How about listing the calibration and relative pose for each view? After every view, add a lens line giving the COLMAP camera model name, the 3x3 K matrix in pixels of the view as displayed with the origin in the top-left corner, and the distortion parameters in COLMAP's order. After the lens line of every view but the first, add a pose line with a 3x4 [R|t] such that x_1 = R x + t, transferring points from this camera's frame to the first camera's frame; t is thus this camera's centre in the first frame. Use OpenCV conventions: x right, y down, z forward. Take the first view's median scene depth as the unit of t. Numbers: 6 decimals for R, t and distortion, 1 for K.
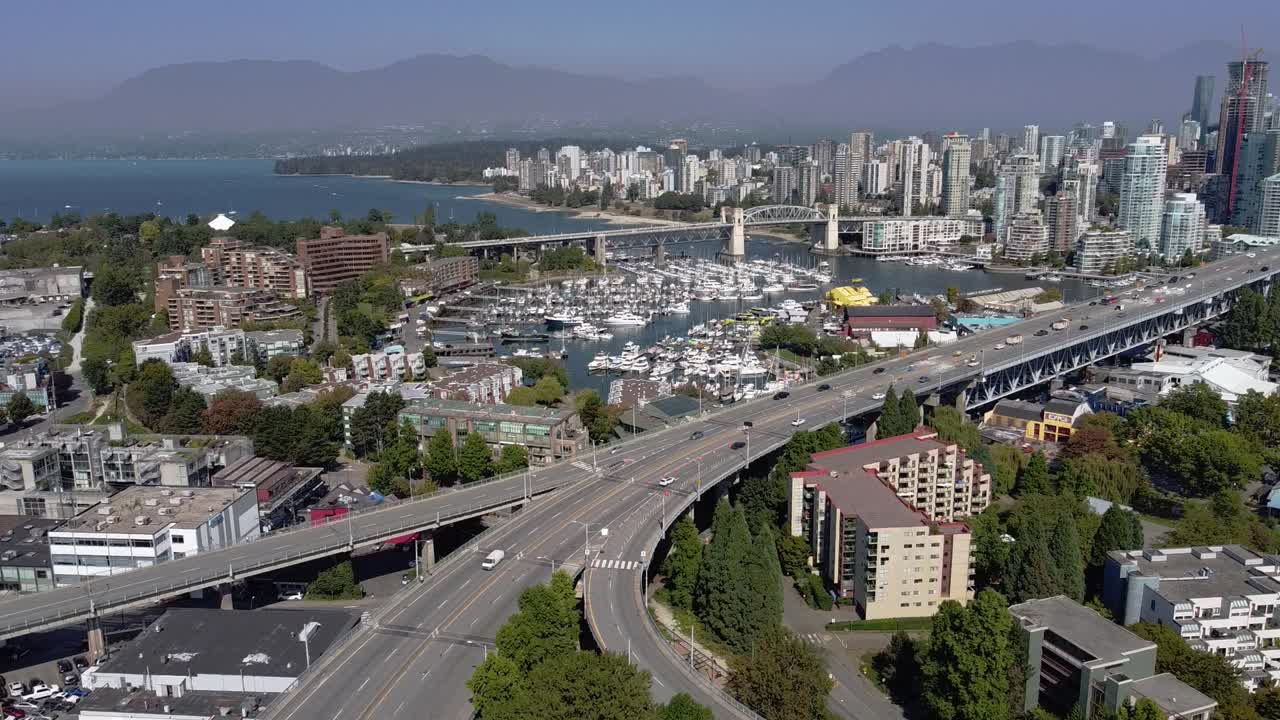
lens RADIAL K [[1078.5, 0, 640.0], [0, 1078.5, 360.0], [0, 0, 1]] dist [0.001969, -0.003520]
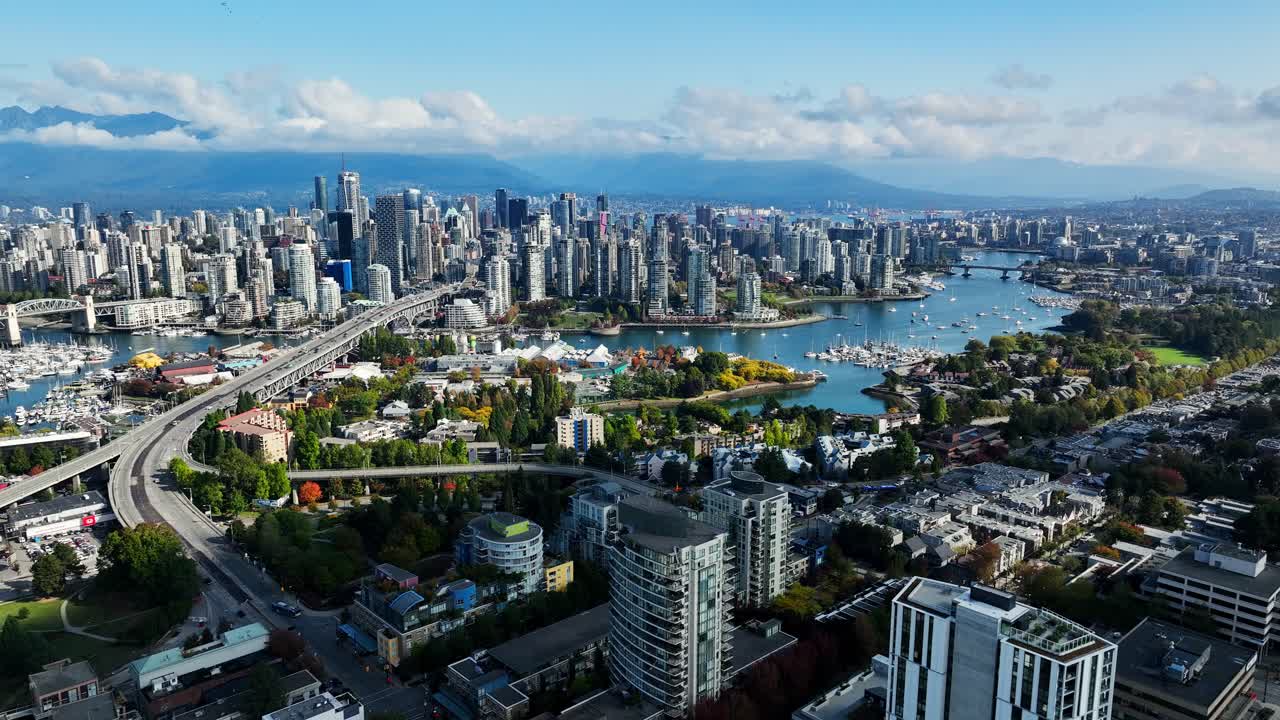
lens RADIAL K [[899.3, 0, 640.0], [0, 899.3, 360.0], [0, 0, 1]] dist [0.002821, 0.000088]
pose [[0.691778, -0.128363, 0.710609, -0.191570], [0.149948, 0.988159, 0.032524, 0.006113], [-0.706370, 0.084056, 0.702835, -0.361061]]
